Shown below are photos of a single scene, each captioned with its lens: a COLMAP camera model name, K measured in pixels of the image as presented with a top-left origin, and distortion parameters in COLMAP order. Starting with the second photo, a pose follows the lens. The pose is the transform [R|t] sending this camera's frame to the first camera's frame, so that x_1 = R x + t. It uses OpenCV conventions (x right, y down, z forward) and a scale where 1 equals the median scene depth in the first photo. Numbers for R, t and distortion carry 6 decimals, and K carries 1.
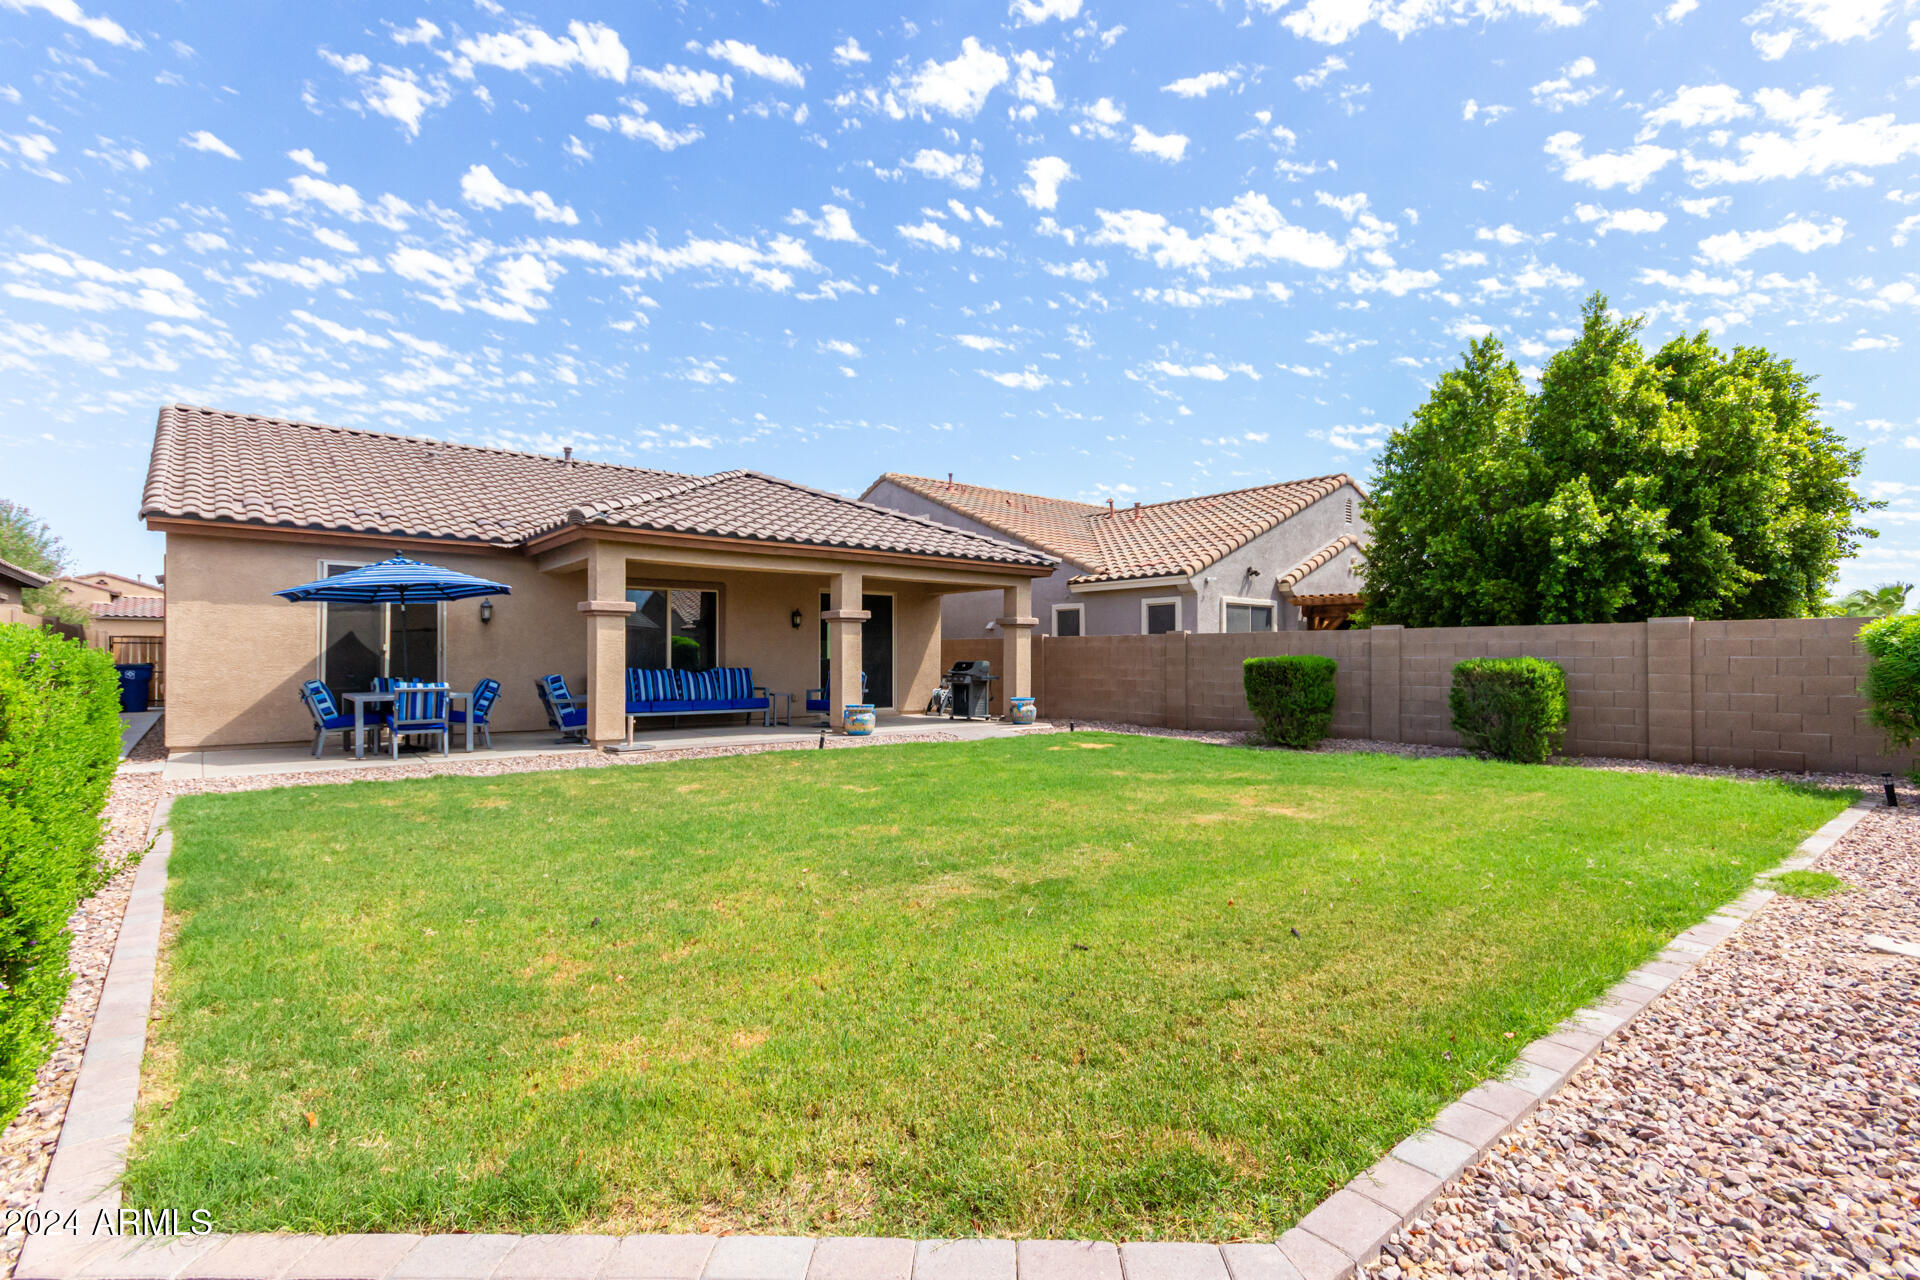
lens RADIAL K [[876.9, 0, 960.0], [0, 876.9, 640.0], [0, 0, 1]] dist [0.000646, -0.000003]
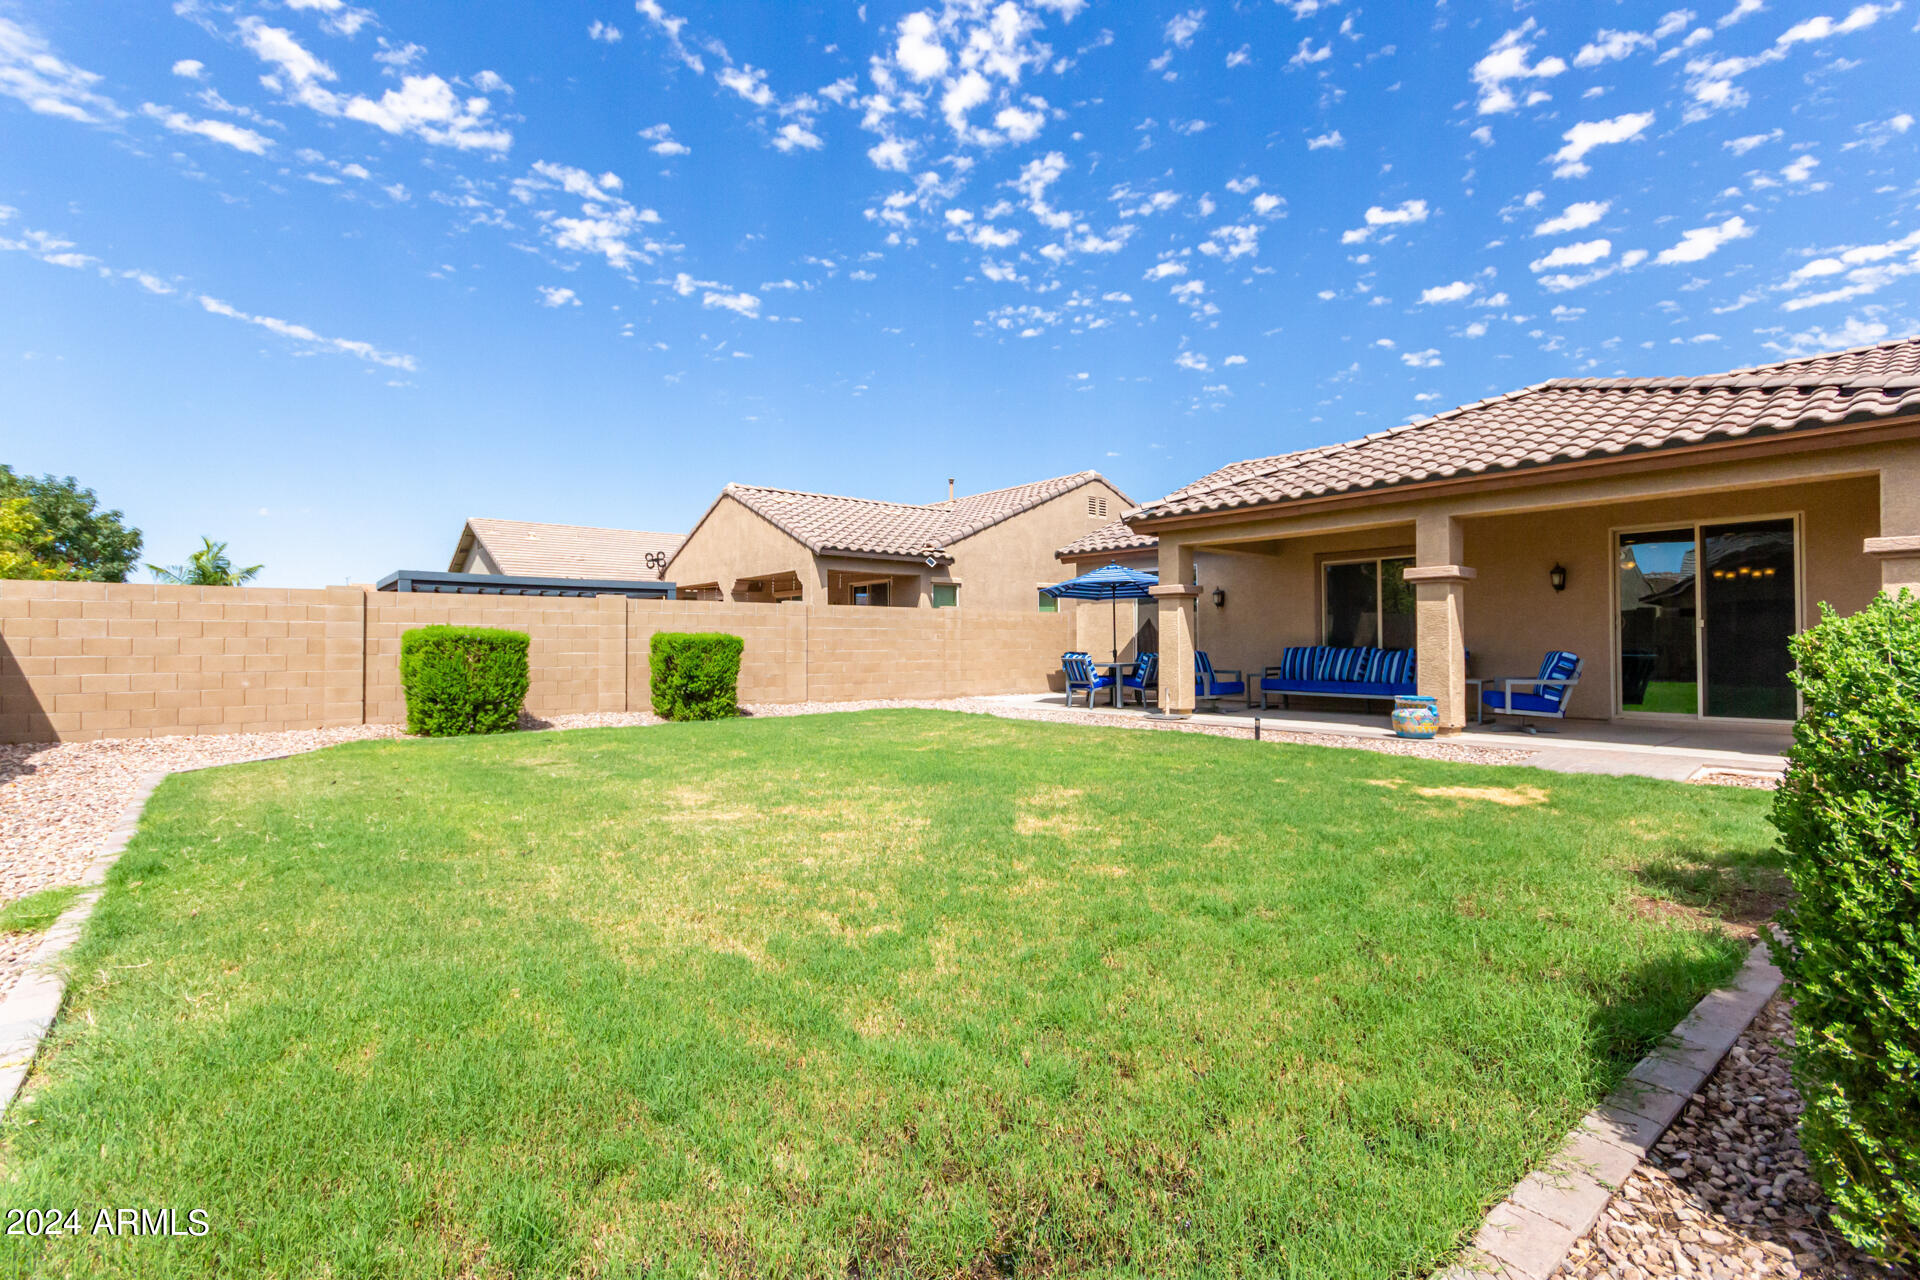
lens RADIAL K [[876.9, 0, 960.0], [0, 876.9, 640.0], [0, 0, 1]] dist [0.000646, -0.000003]
pose [[-0.004826, -0.004444, -0.999978, 0.657486], [0.025056, 0.999676, -0.004564, 0.021711], [0.999674, -0.025077, -0.004713, 0.663759]]
